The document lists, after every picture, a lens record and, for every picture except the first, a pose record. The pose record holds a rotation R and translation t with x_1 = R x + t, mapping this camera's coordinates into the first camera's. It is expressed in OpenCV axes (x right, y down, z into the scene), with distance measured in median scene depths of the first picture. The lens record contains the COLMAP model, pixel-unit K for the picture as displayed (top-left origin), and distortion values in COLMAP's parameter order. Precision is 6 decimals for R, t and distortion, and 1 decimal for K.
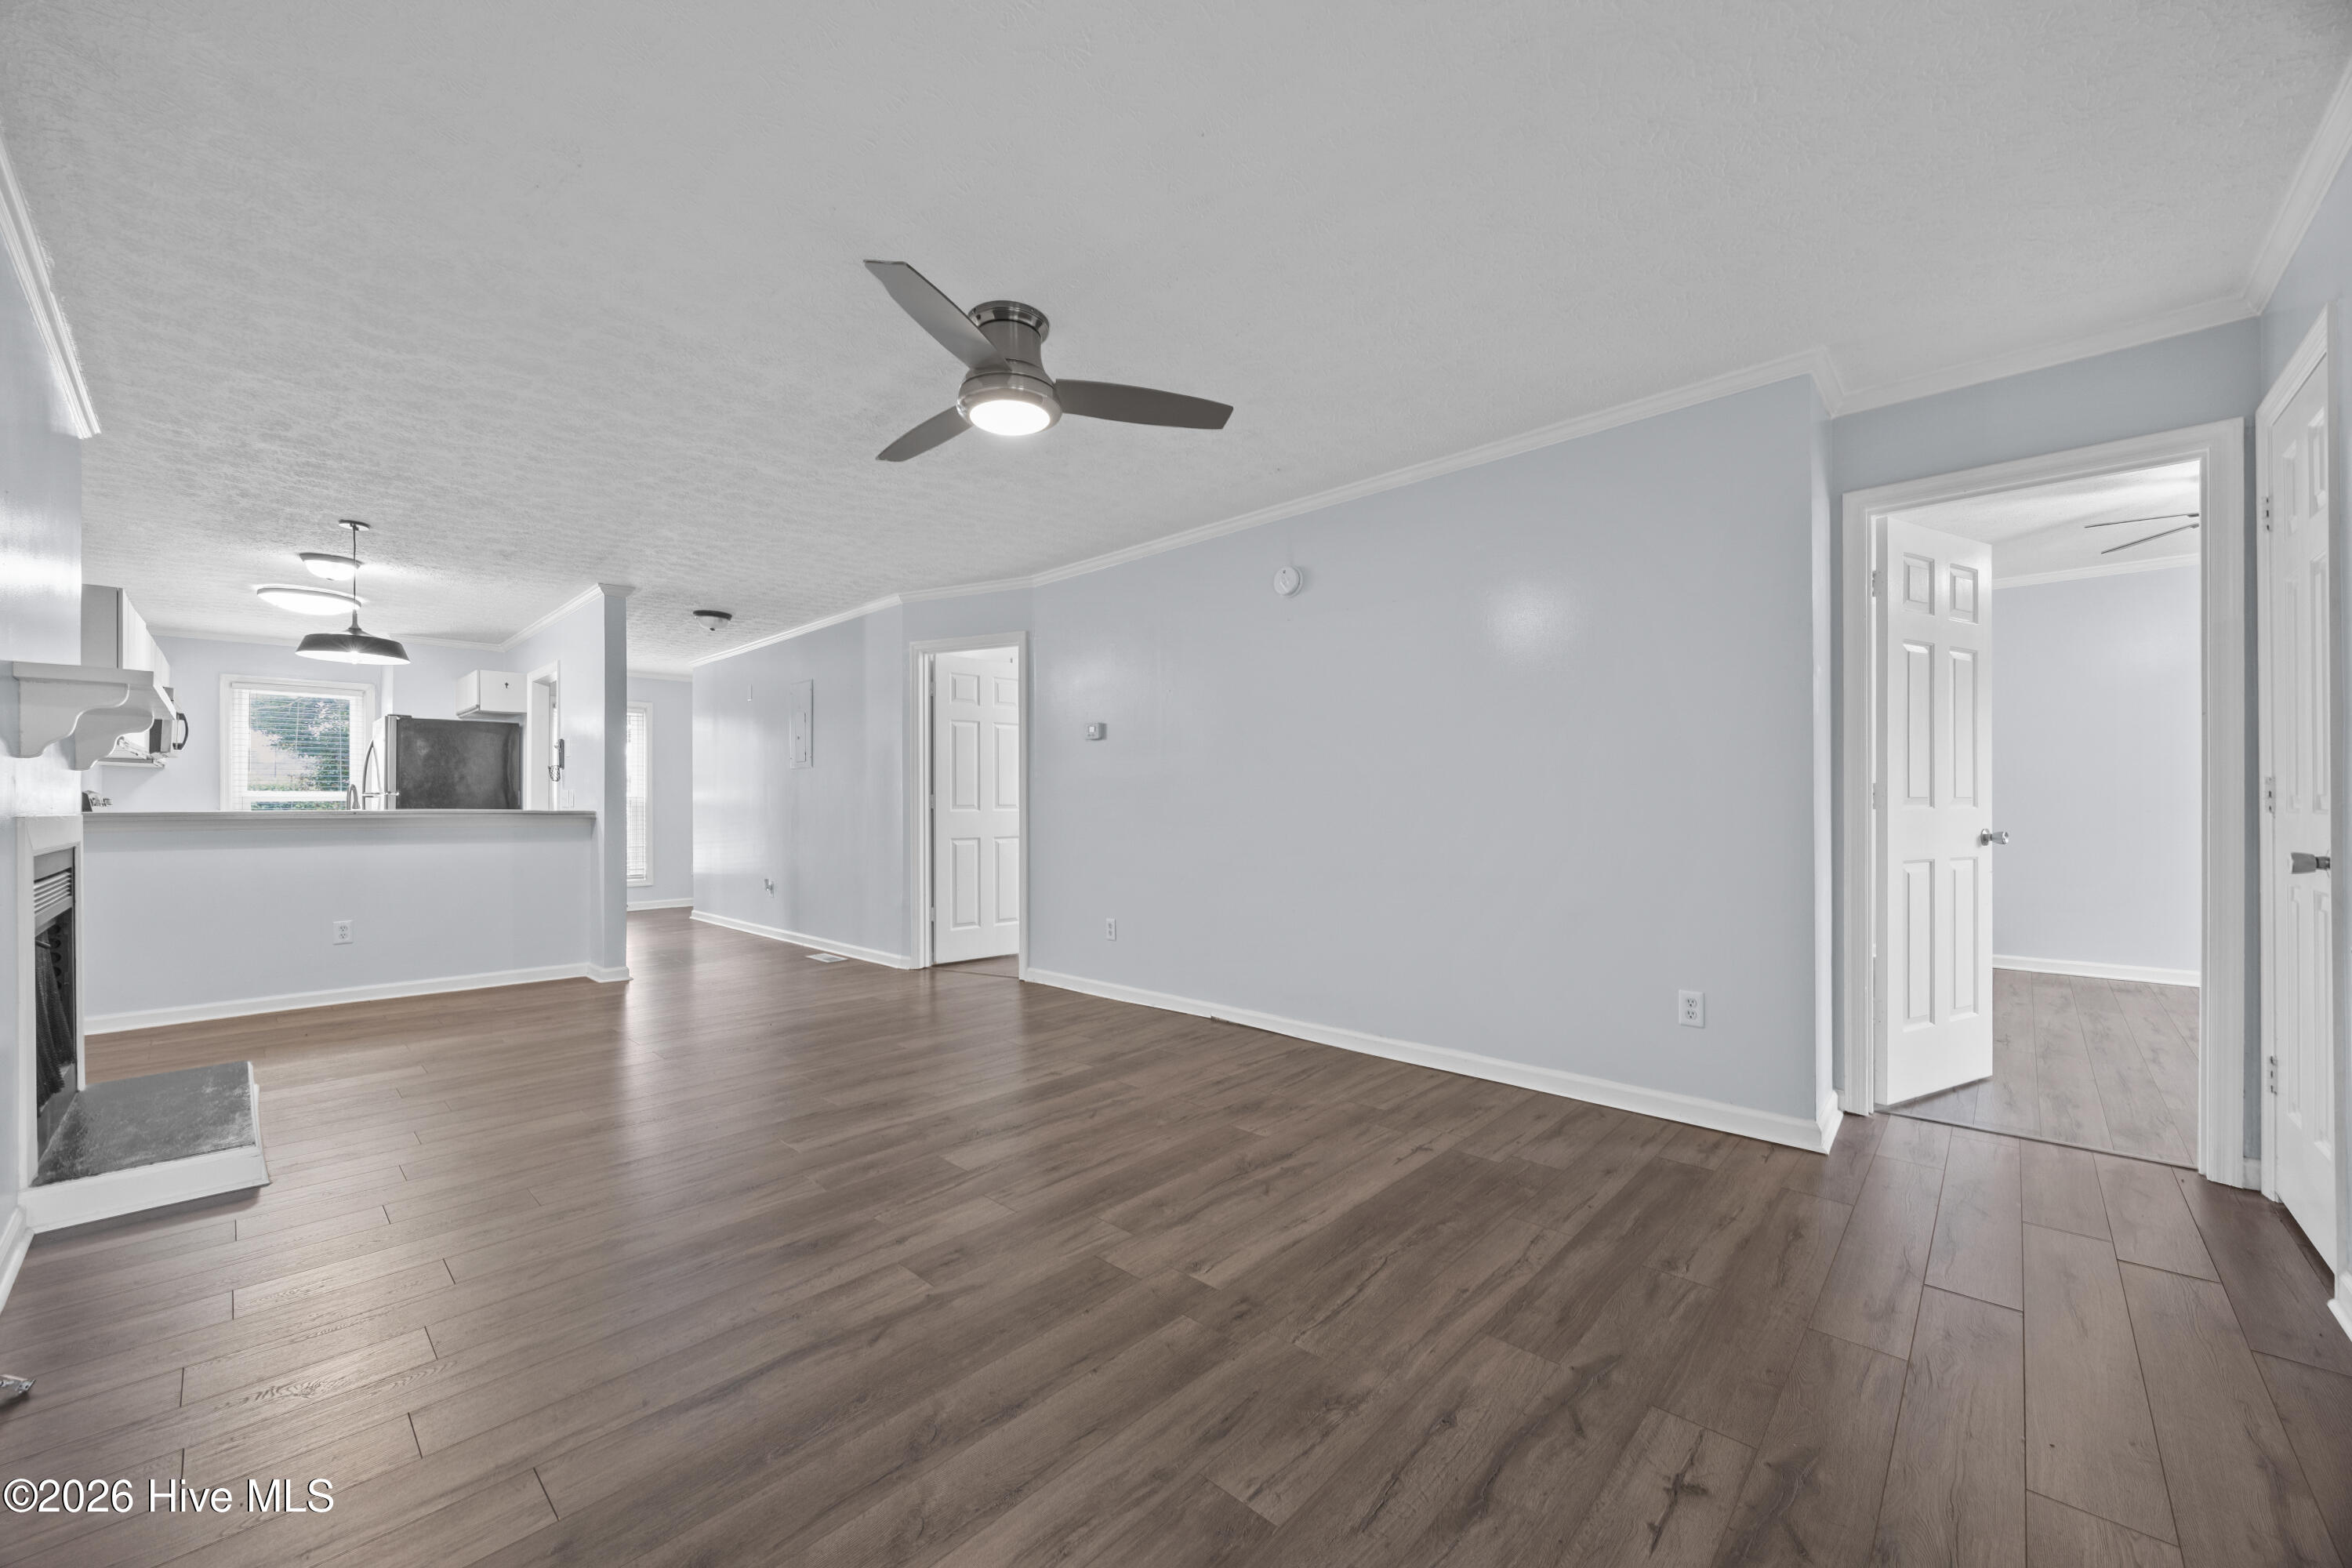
lens RADIAL K [[891.4, 0, 1162.9], [0, 891.4, 790.7], [0, 0, 1]] dist [-0.001863, 0.000335]
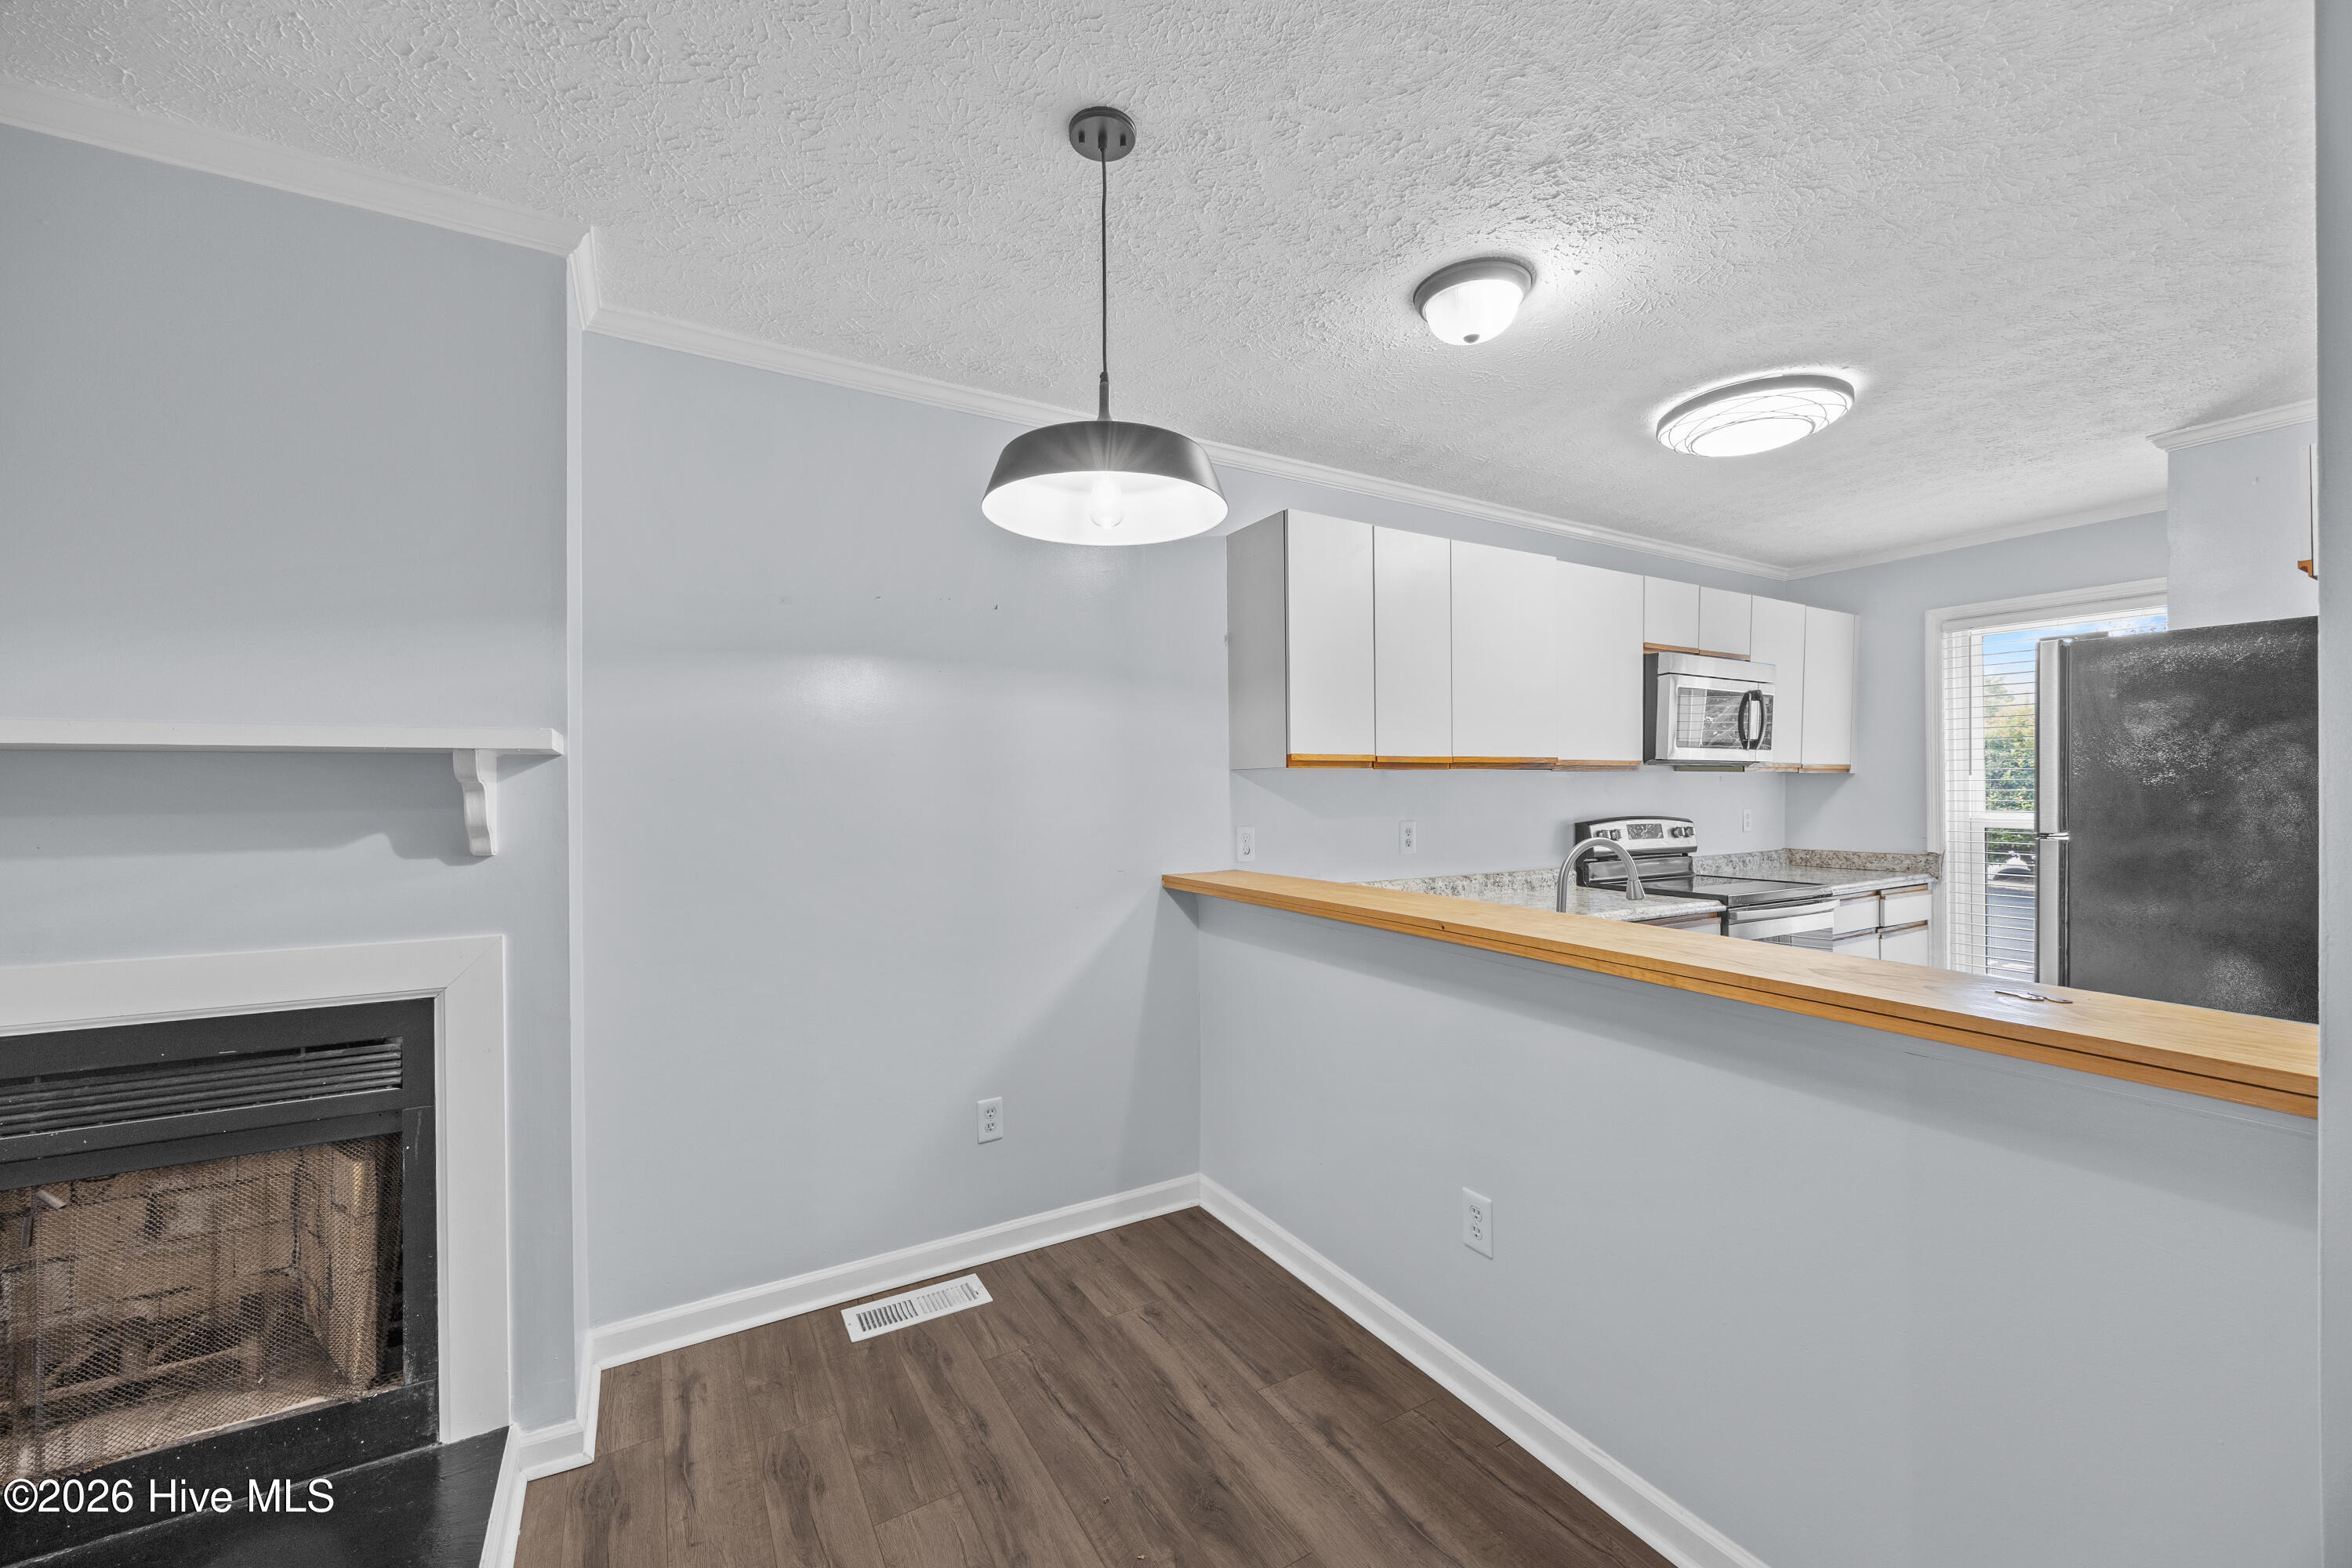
lens RADIAL K [[875.9, 0, 1148.9], [0, 875.9, 782.3], [0, 0, 1]] dist [-0.006613, 0.000252]
pose [[-0.283376, 0.002493, -0.959006, -0.520066], [0.018157, 0.999831, -0.002766, -0.035621], [0.958837, -0.018197, -0.283373, 0.986114]]
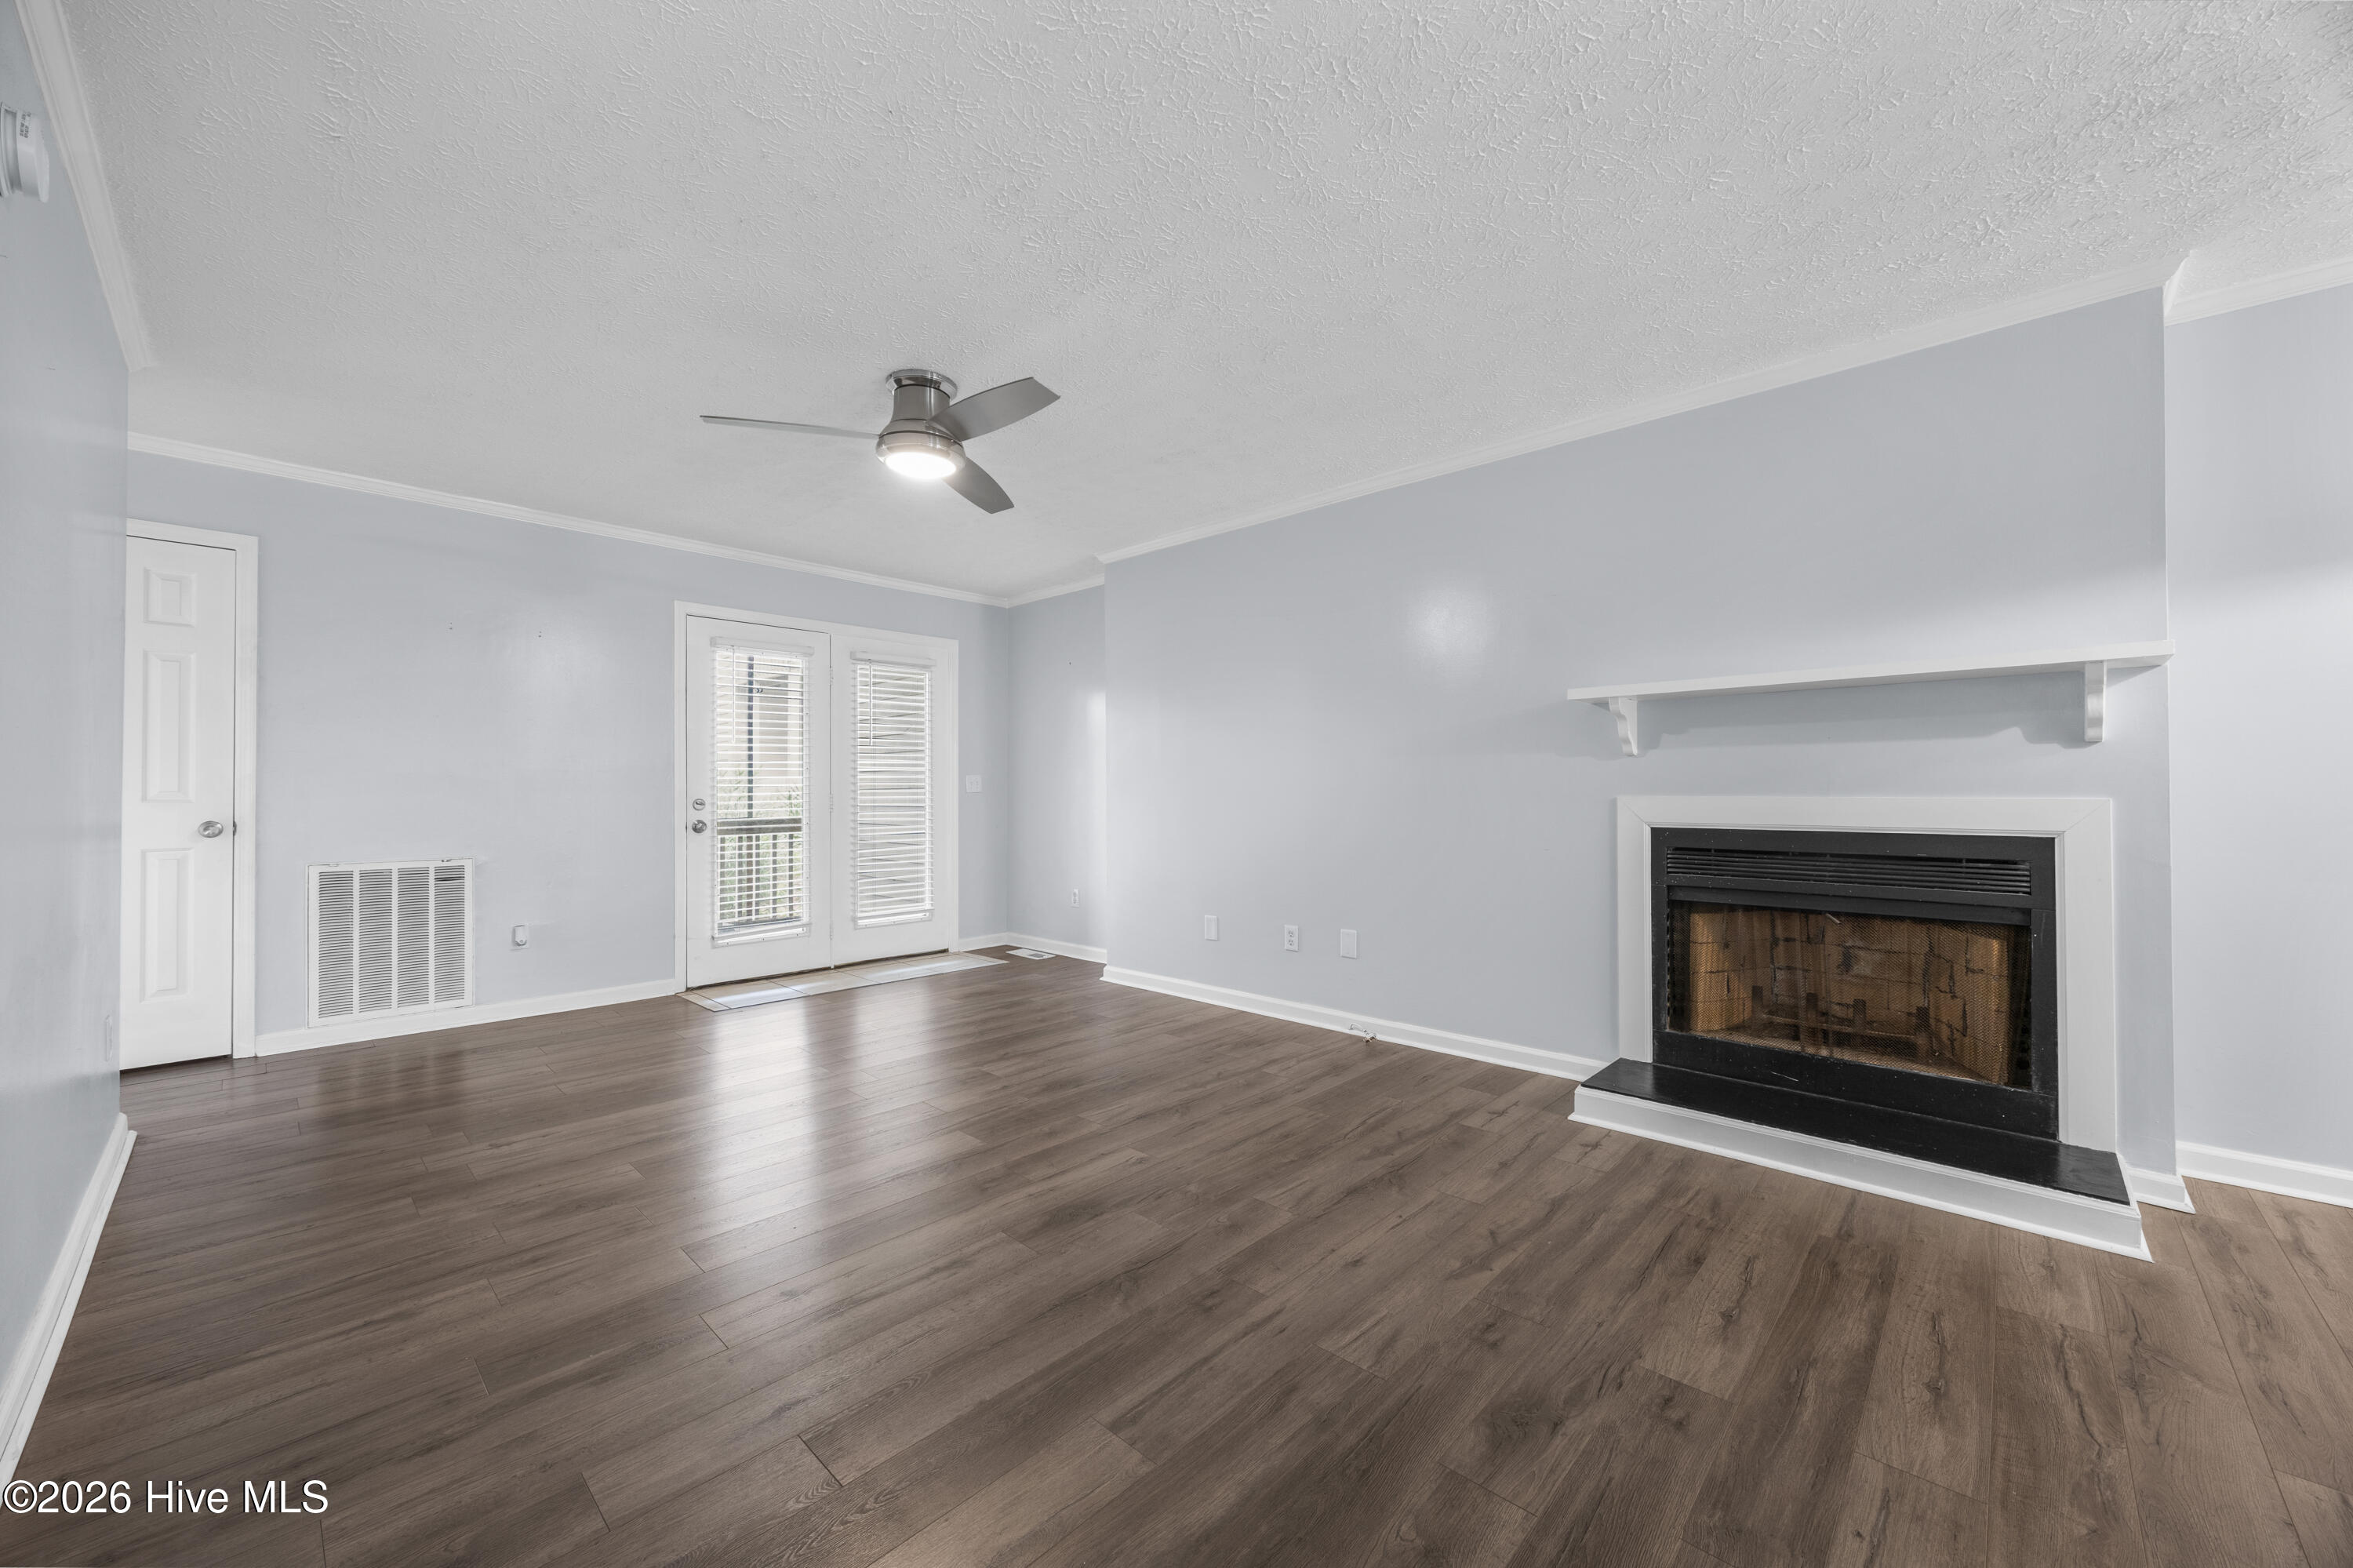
lens RADIAL K [[891.8, 0, 1163.4], [0, 891.8, 790.7], [0, 0, 1]] dist [-0.001863, 0.000335]
pose [[-0.999951, 0.009947, 0.000152, -0.256522], [0.009943, 0.999816, -0.016426, 0.018102], [-0.000315, -0.016424, -0.999865, 1.132659]]
